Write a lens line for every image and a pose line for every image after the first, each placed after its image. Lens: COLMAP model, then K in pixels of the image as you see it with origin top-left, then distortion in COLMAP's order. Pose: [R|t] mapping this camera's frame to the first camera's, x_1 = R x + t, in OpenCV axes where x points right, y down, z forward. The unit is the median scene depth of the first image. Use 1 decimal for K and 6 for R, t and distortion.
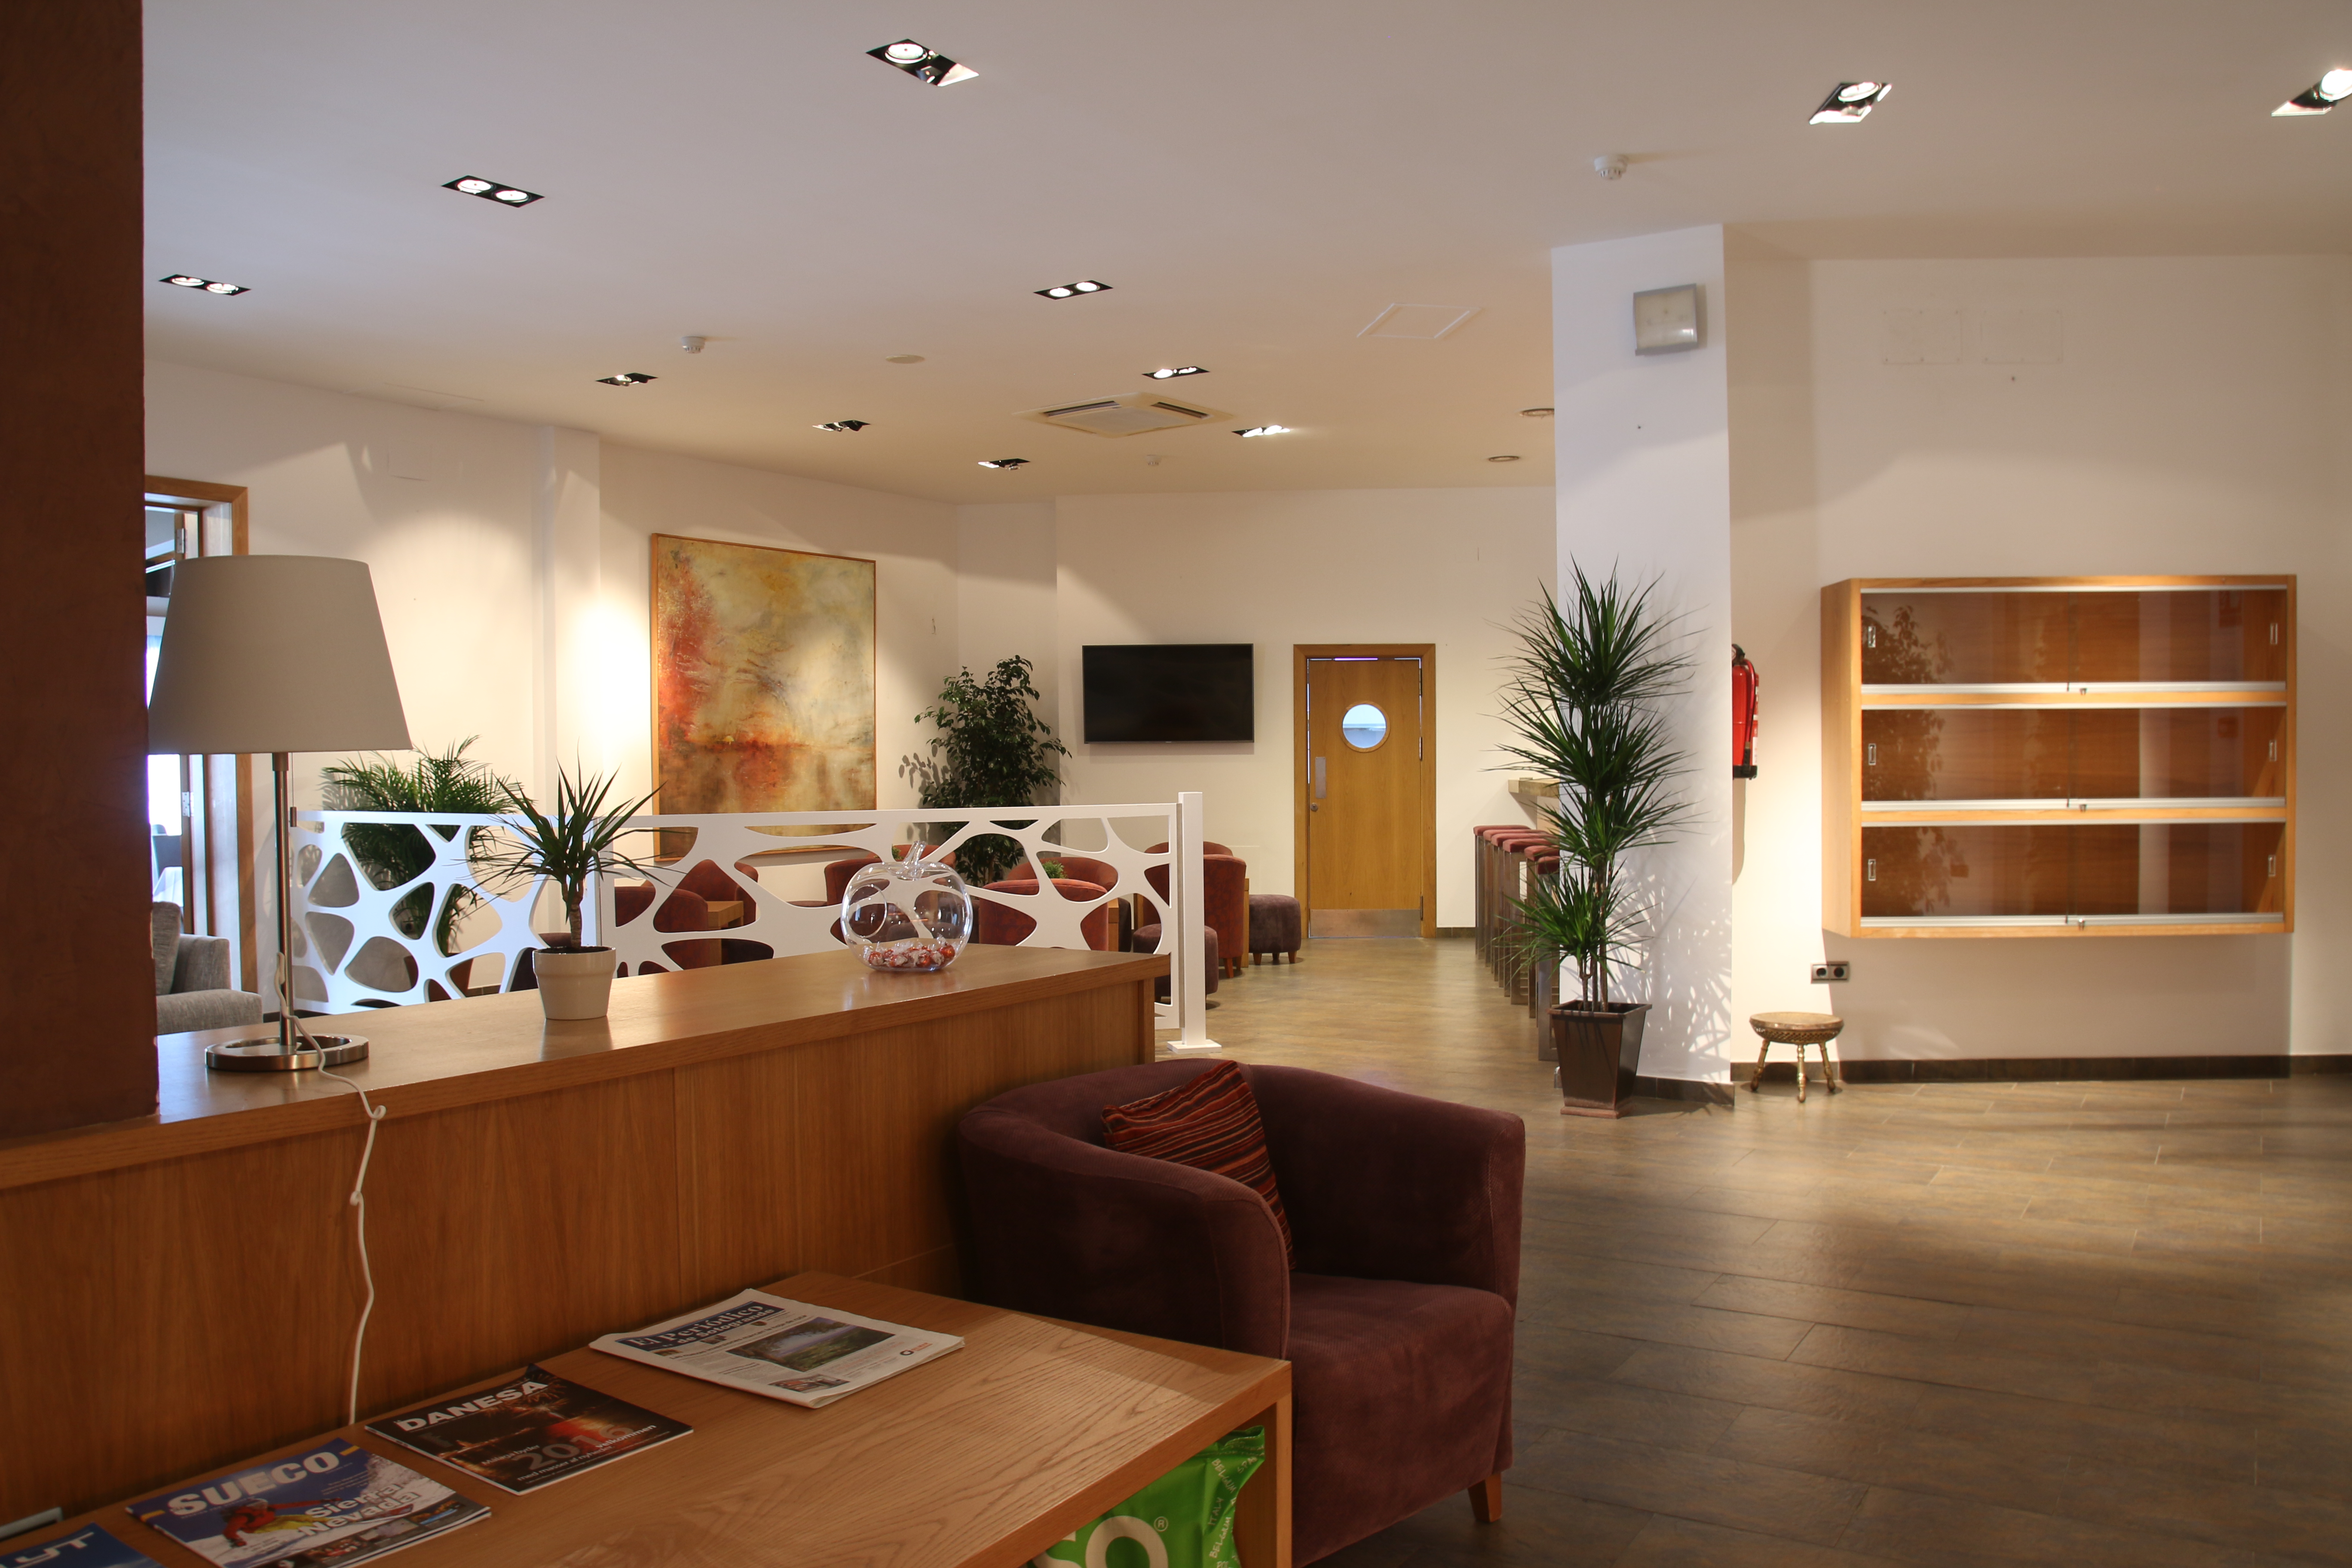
lens RADIAL K [[1777.1, 0, 1176.5], [0, 1777.1, 807.7], [0, 0, 1]] dist [-0.144939, 0.098399]
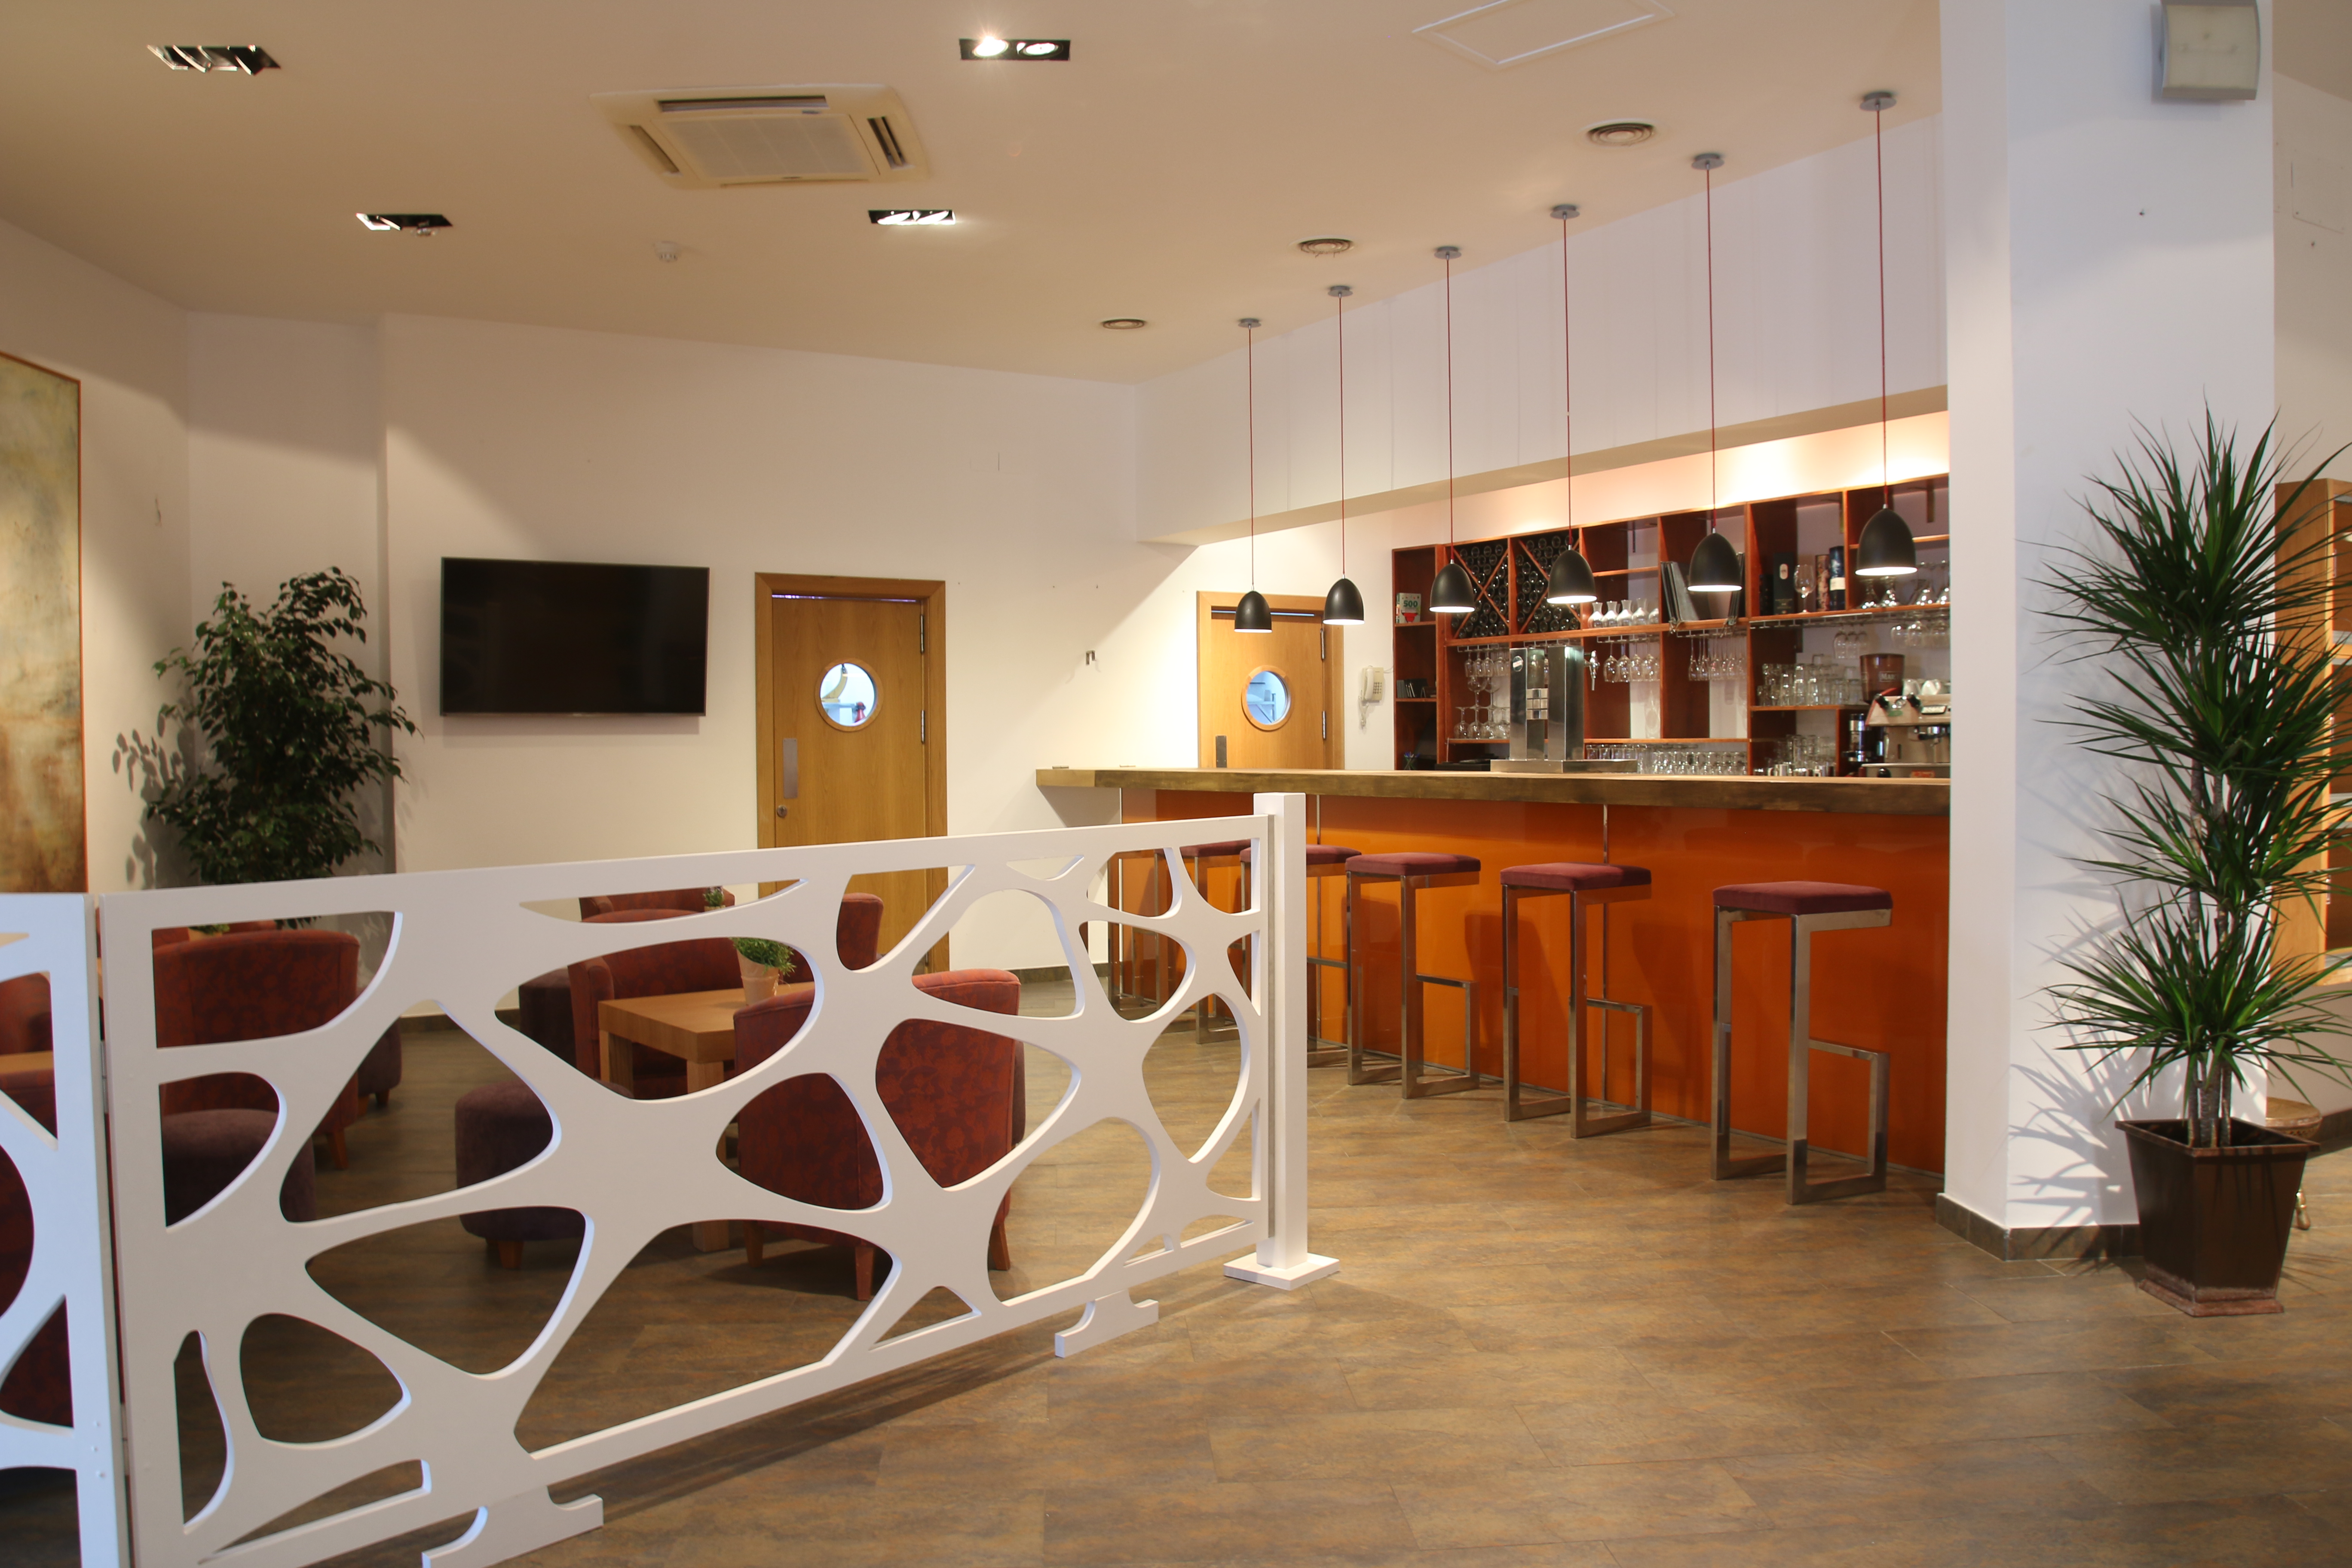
lens RADIAL K [[1777.1, 0, 1176.5], [0, 1777.1, 807.7], [0, 0, 1]] dist [-0.144939, 0.098399]
pose [[0.811544, -0.017880, 0.584018, -0.201328], [0.015309, 0.999839, 0.009337, -0.005831], [-0.584091, 0.001363, 0.811687, 0.364033]]
